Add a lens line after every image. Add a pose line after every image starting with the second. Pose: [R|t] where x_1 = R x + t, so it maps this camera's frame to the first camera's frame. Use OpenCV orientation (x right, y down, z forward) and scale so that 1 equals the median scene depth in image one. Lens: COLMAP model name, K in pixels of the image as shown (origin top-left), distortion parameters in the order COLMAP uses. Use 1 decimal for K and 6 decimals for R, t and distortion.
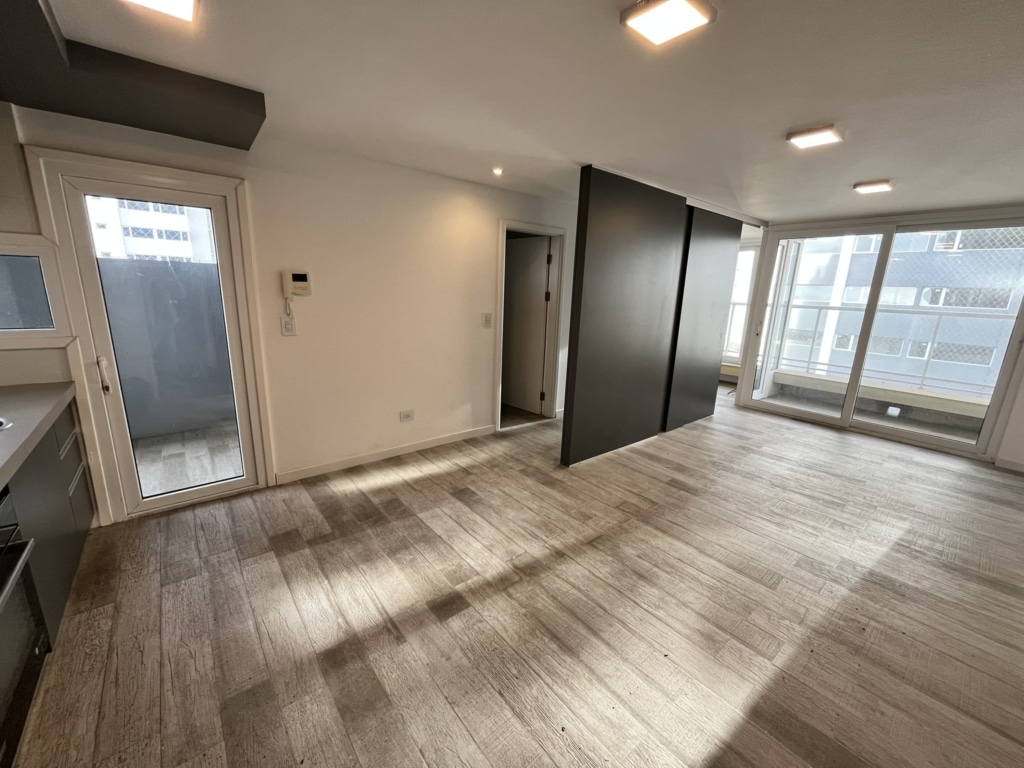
lens RADIAL K [[413.3, 0, 509.1], [0, 413.3, 386.3], [0, 0, 1]] dist [-0.003018, -0.000422]
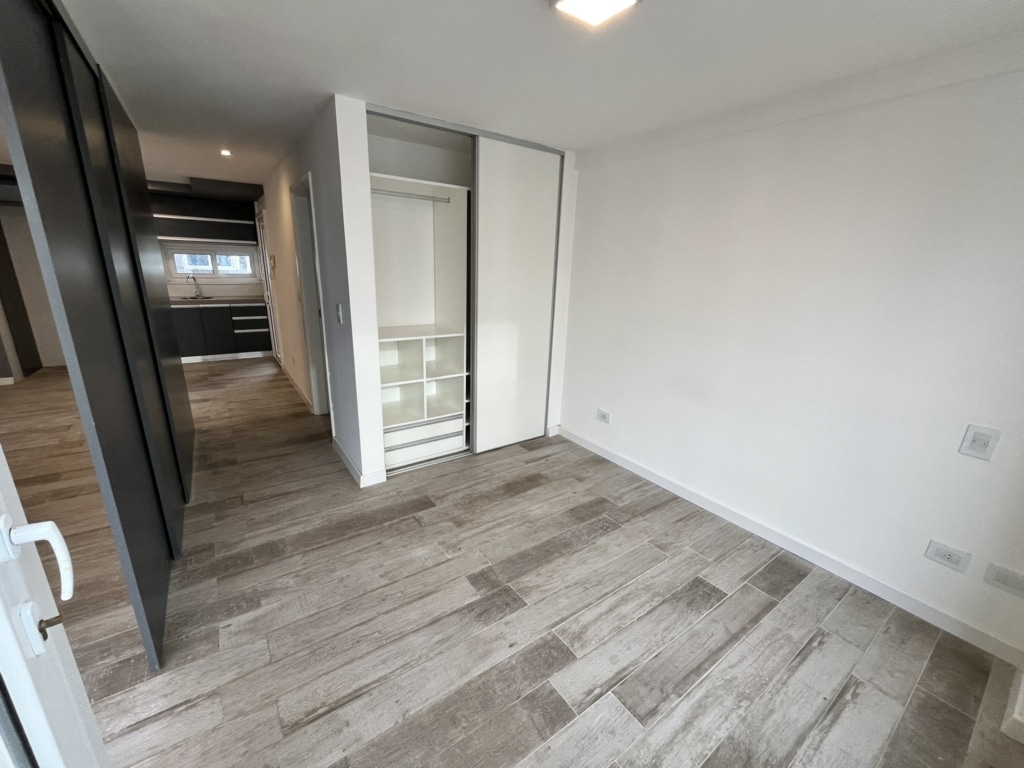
lens RADIAL K [[413.3, 0, 509.4], [0, 413.3, 383.4], [0, 0, 1]] dist [-0.003018, -0.000422]
pose [[-0.070509, 0.239101, -0.968431, 1.249184], [-0.268553, 0.930452, 0.249277, -0.468952], [0.960681, 0.277652, -0.001394, 2.090147]]
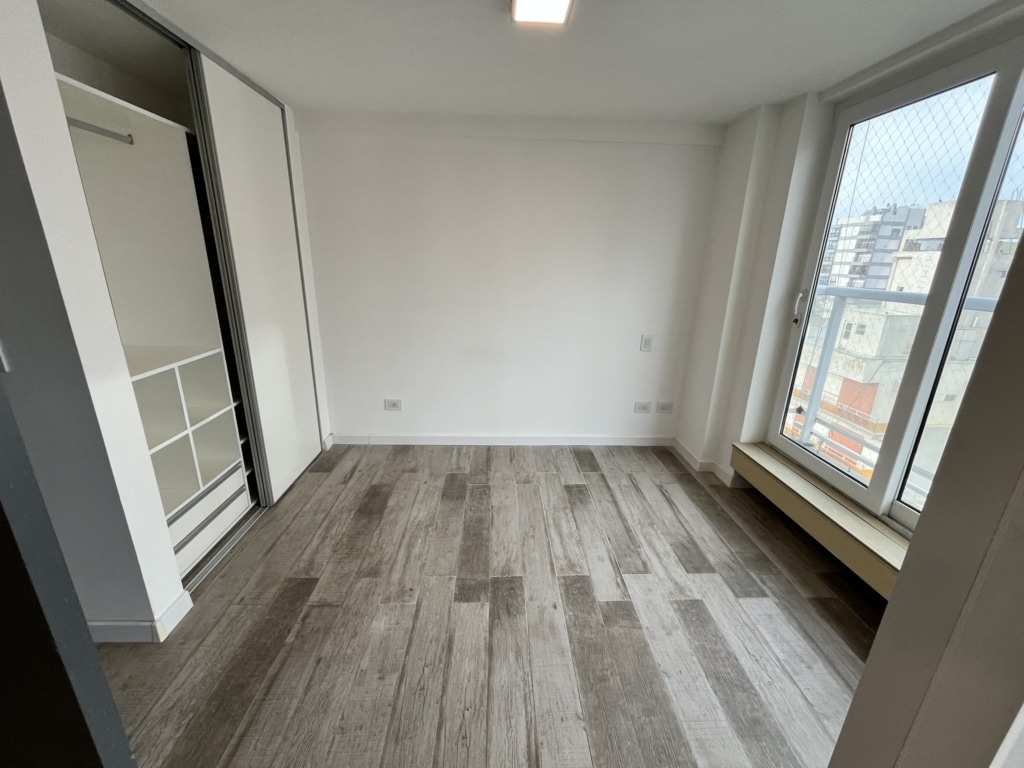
lens RADIAL K [[413.3, 0, 508.5], [0, 413.3, 385.5], [0, 0, 1]] dist [-0.003018, -0.000422]
pose [[0.795431, 0.162217, -0.583931, 1.033134], [-0.138475, 0.986671, 0.085468, -0.358431], [0.590012, 0.012876, 0.807292, 1.649100]]
